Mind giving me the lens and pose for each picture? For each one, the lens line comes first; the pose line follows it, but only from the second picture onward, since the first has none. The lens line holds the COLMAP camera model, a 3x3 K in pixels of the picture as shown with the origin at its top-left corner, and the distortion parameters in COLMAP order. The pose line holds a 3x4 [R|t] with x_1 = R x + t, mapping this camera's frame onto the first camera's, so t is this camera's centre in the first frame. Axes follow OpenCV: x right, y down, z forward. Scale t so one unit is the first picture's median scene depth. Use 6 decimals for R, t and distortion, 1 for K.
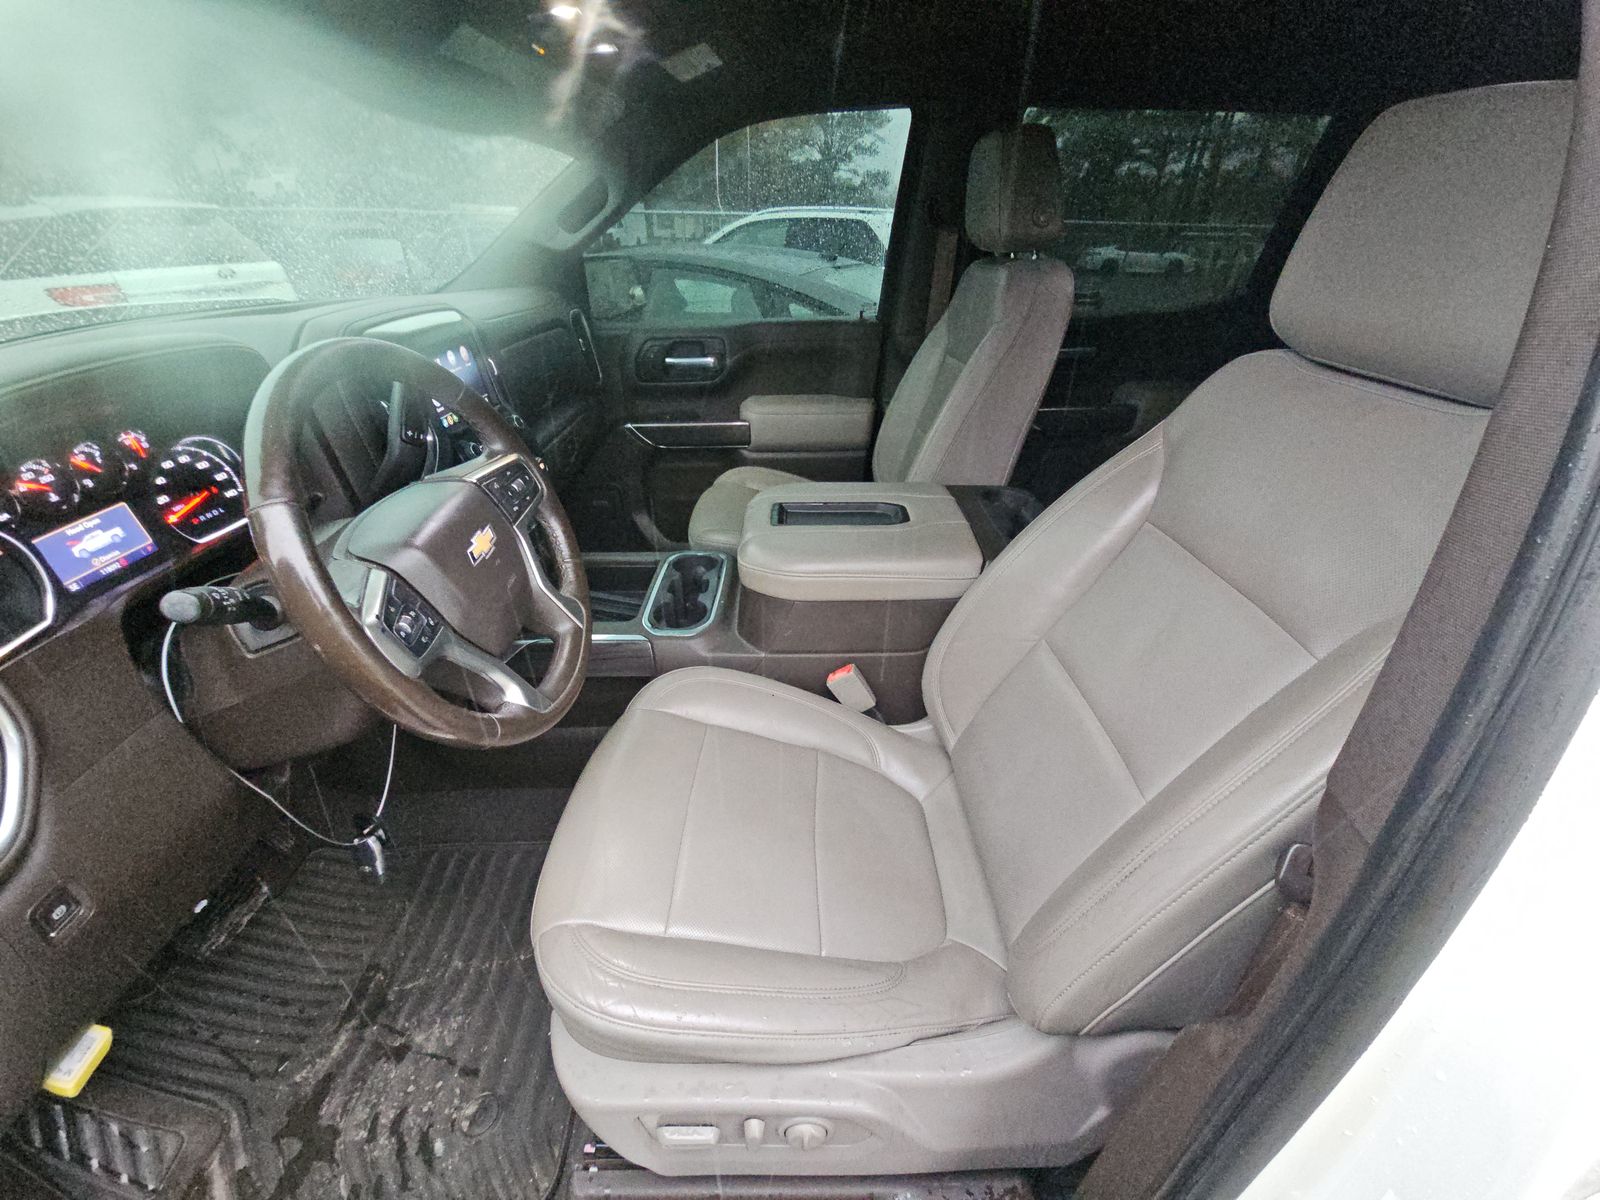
lens RADIAL K [[647.9, 0, 800.0], [0, 647.9, 600.0], [0, 0, 1]] dist [-0.000269, -0.004809]
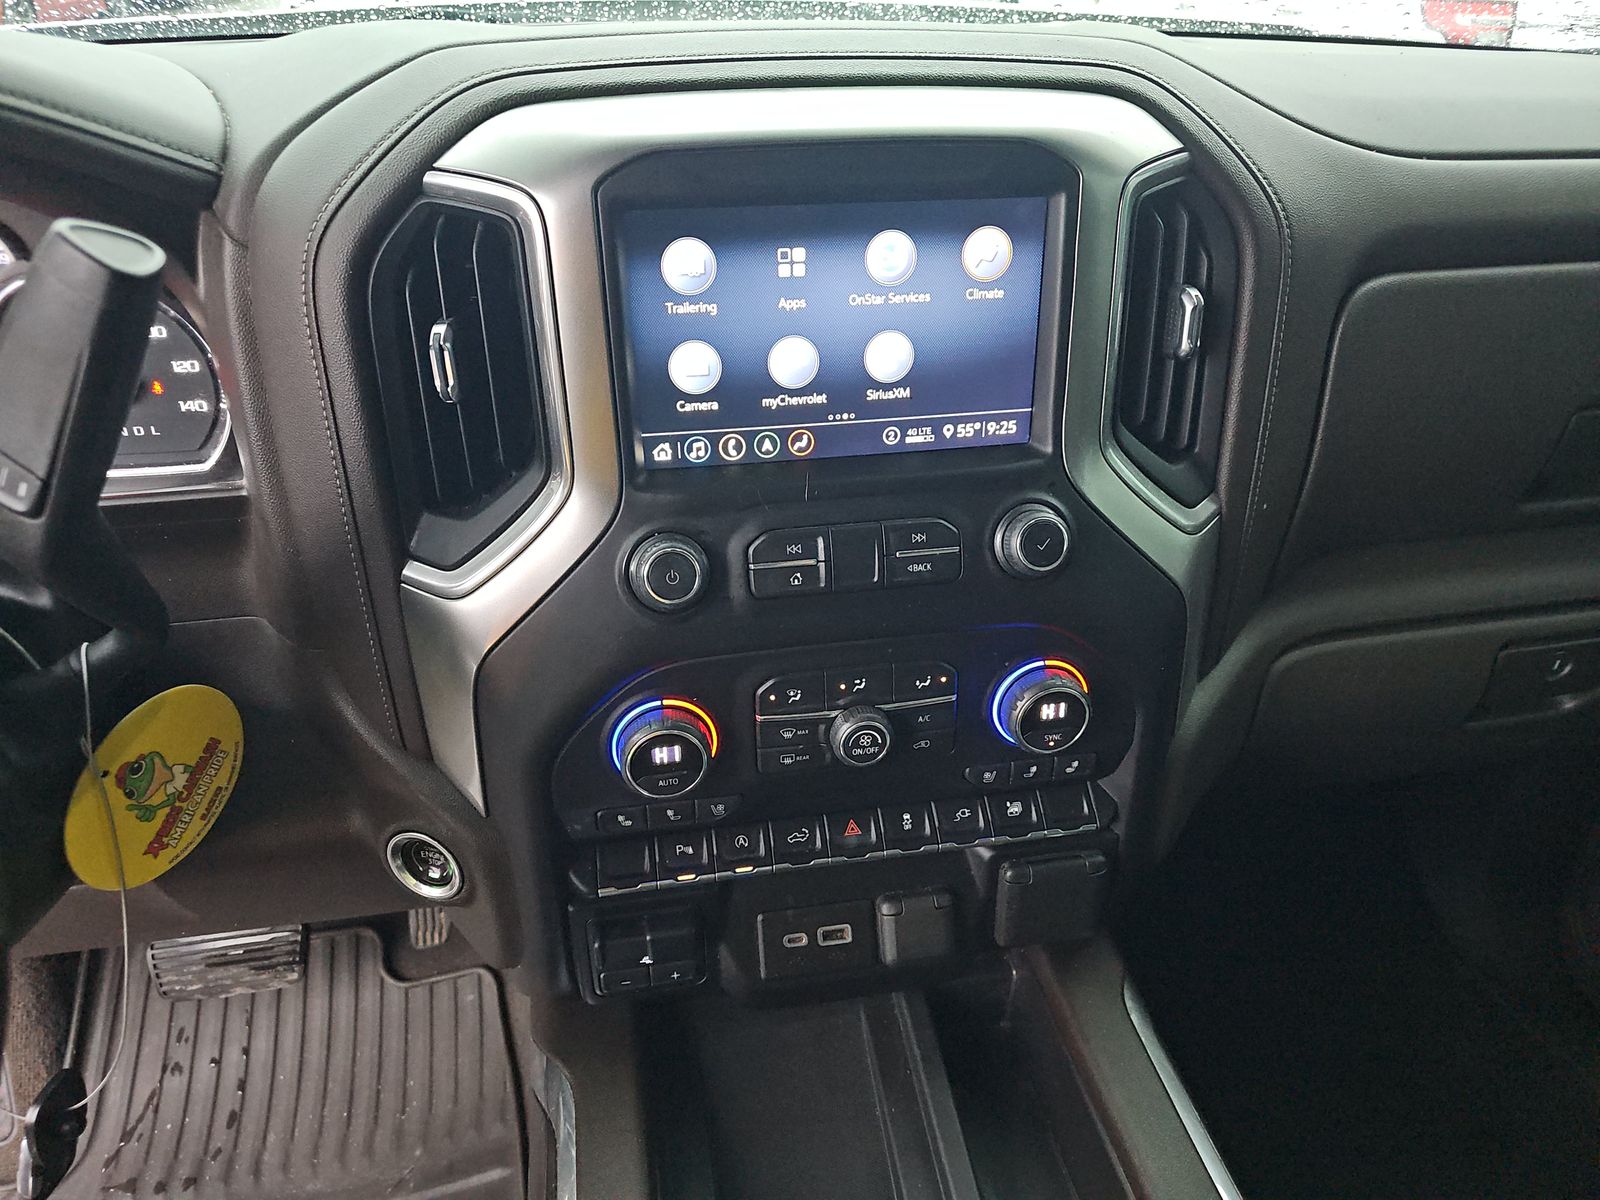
lens RADIAL K [[1060.7, 0, 799.5], [0, 1060.7, 639.2], [0, 0, 1]] dist [0.002826, 0.000304]
pose [[0.157417, 0.538033, -0.828095, -0.134789], [-0.492628, 0.769546, 0.406346, -0.637895], [0.855884, 0.343977, 0.386189, 1.315272]]
